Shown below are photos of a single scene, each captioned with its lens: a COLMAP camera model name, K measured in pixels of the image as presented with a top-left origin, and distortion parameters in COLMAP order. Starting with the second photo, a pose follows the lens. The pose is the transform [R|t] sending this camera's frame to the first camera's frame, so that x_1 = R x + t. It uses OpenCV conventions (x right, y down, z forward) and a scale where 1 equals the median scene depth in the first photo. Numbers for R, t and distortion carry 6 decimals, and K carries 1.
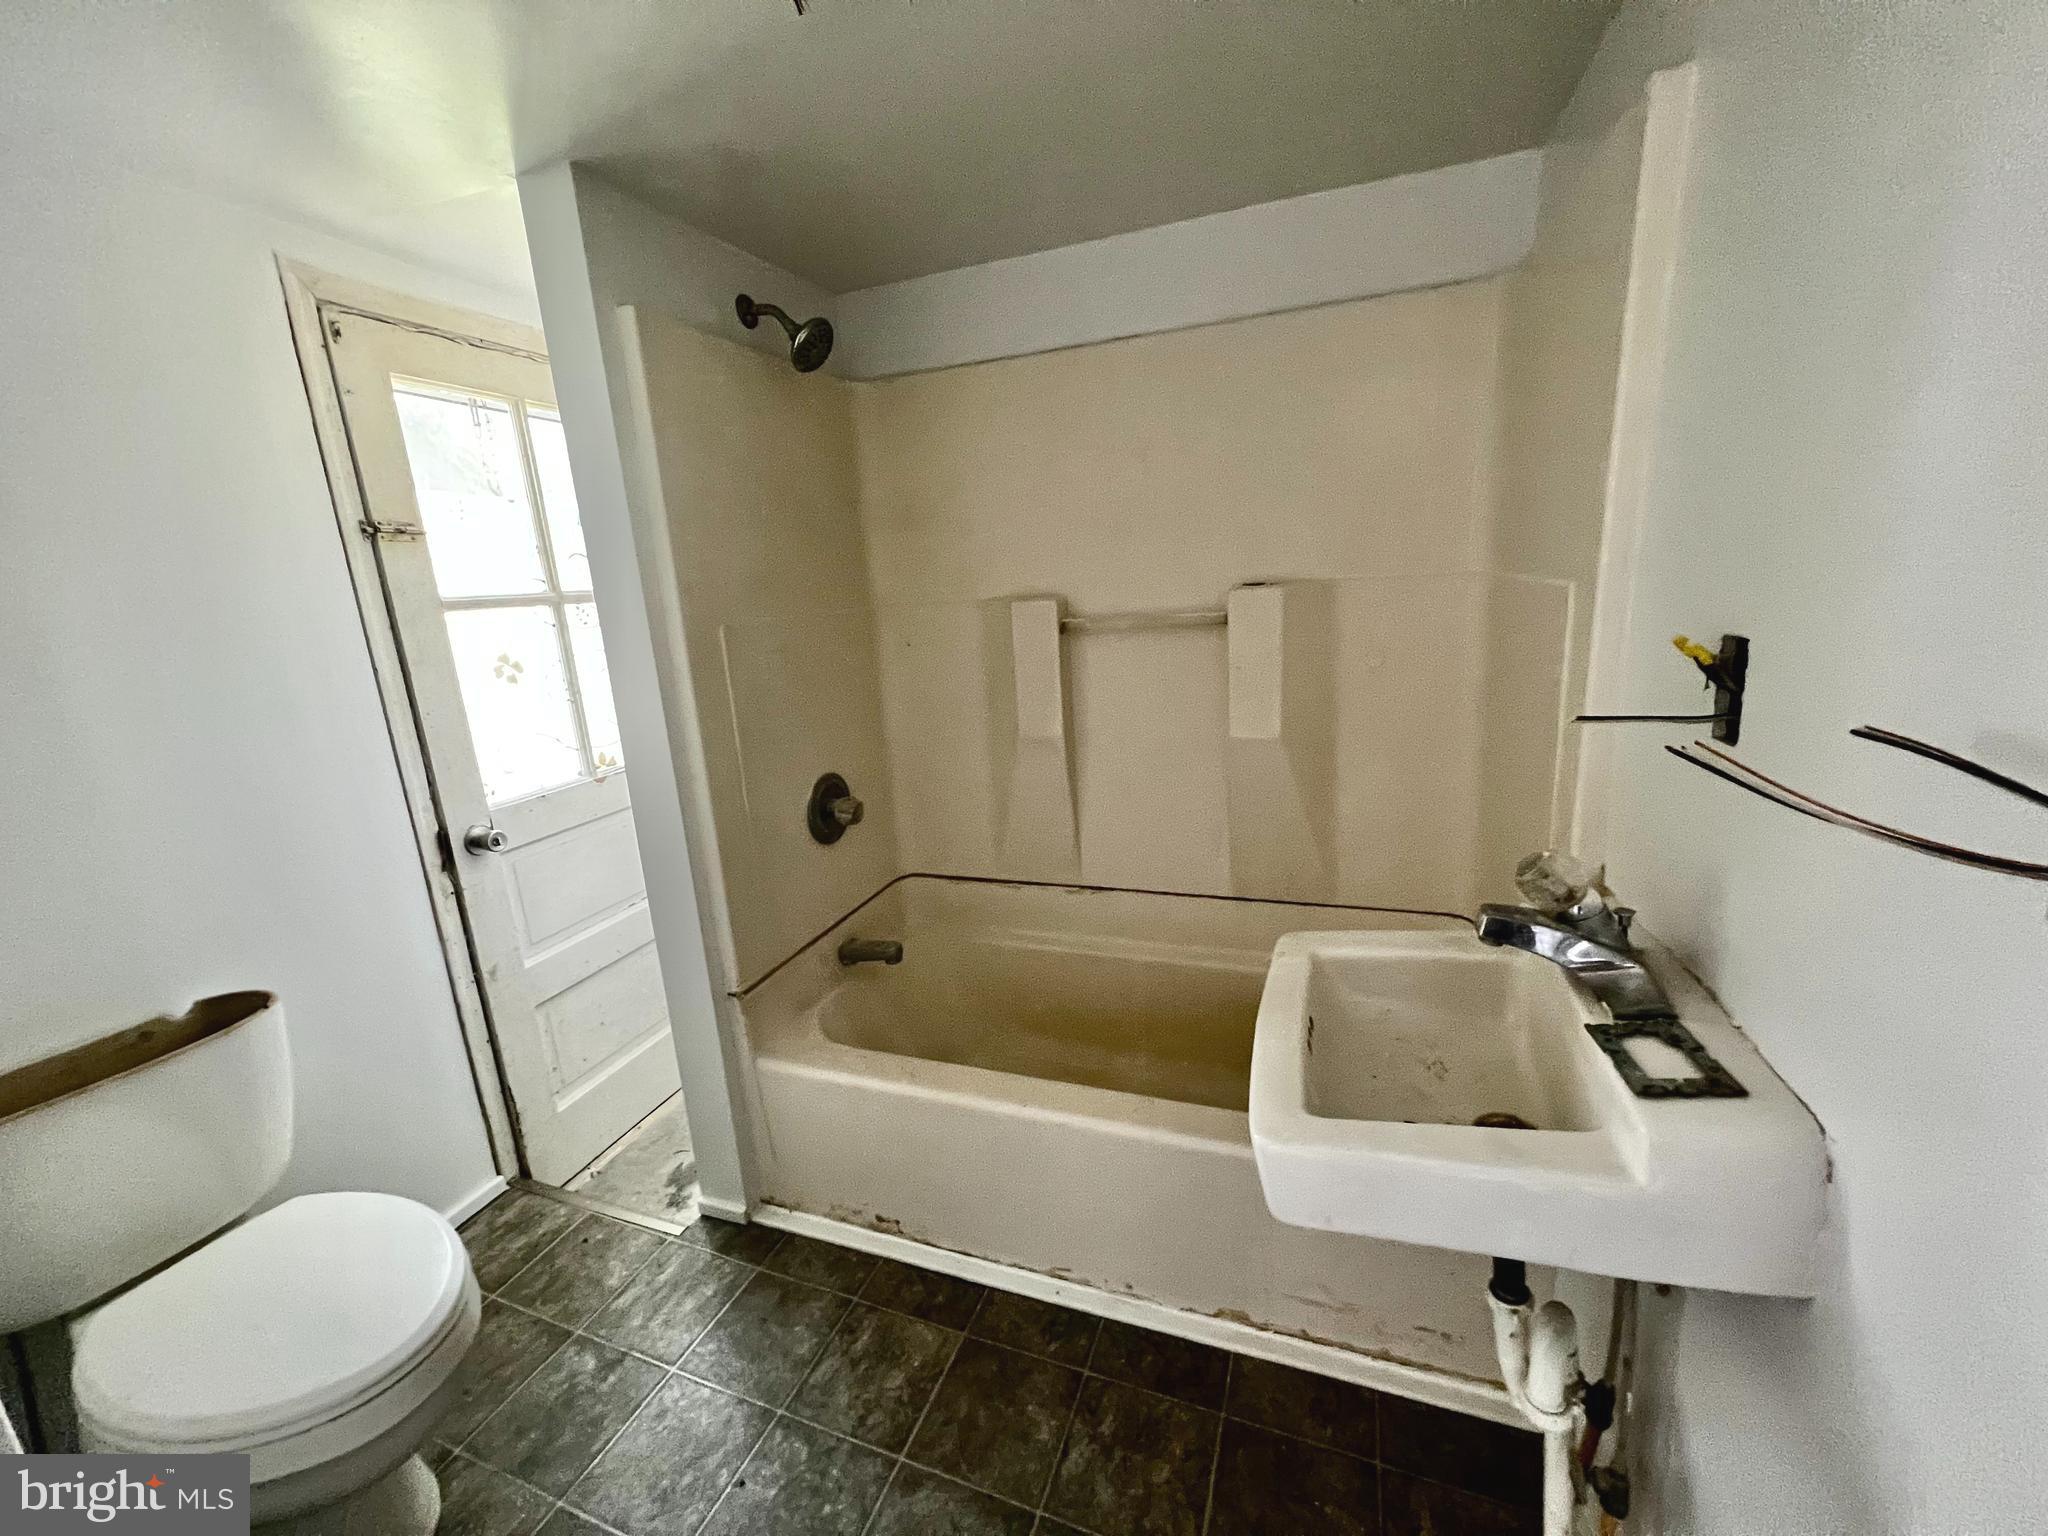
lens RADIAL K [[822.9, 0, 1029.9], [0, 822.9, 768.6], [0, 0, 1]] dist [-0.001082, 0.000251]
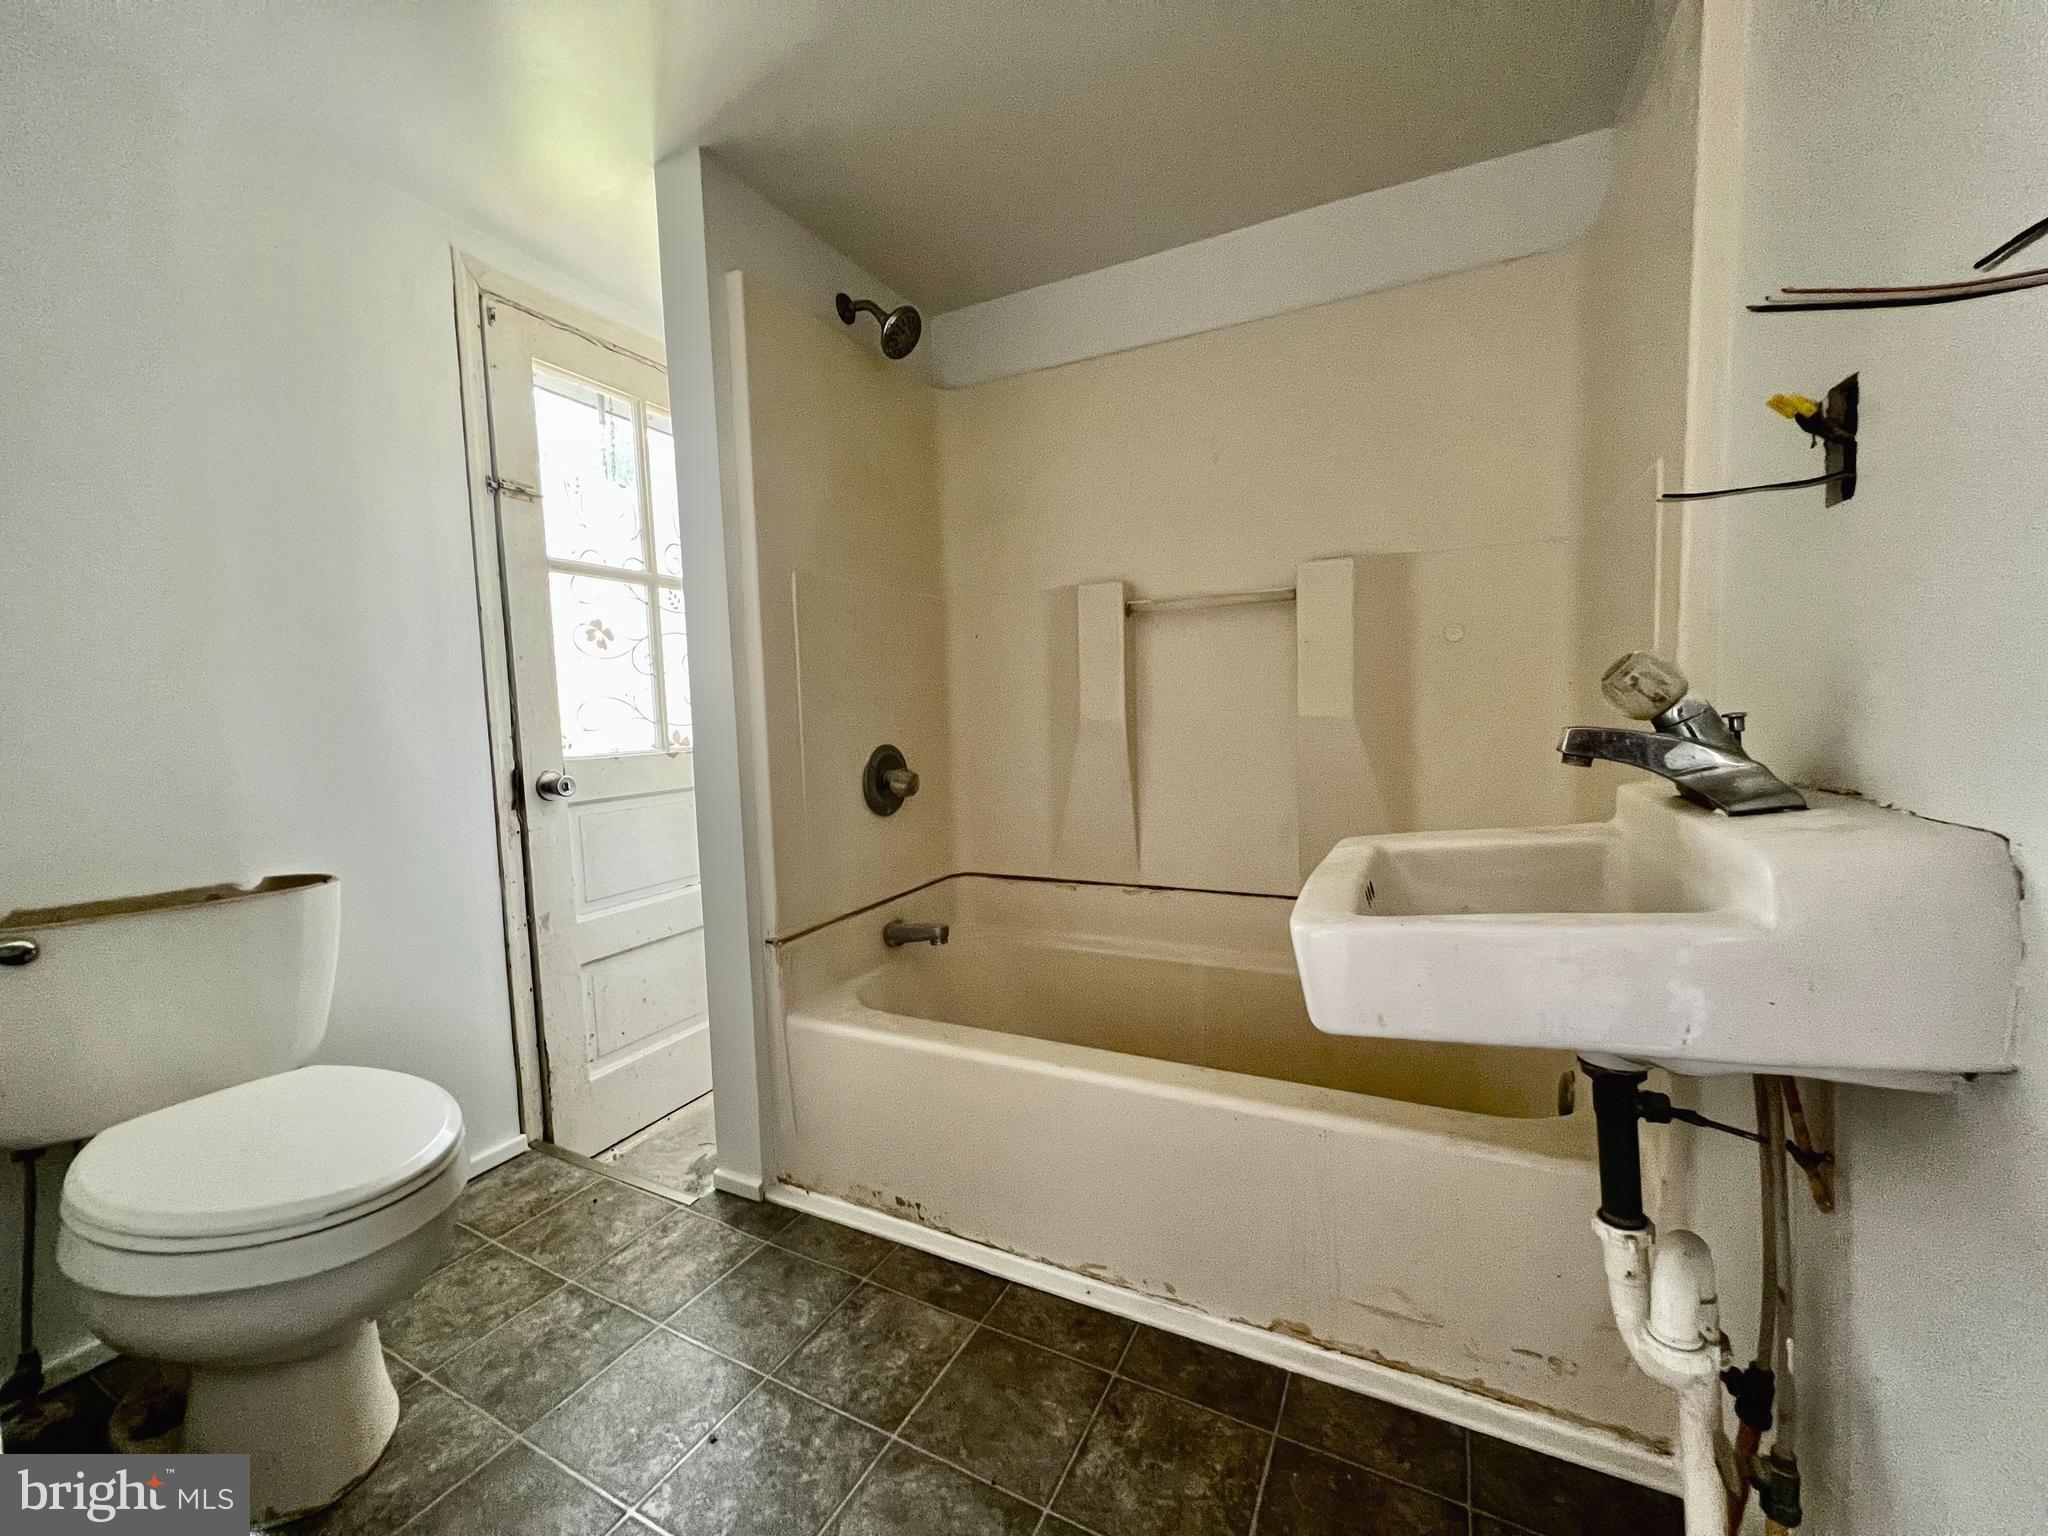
lens RADIAL K [[824.5, 0, 1029.2], [0, 824.5, 770.9], [0, 0, 1]] dist [0.000049, 0.000070]
pose [[0.993876, 0.039038, -0.103375, 0.037665], [-0.054063, 0.987689, -0.146791, 0.207554], [0.096372, 0.151481, 0.983751, 0.040640]]
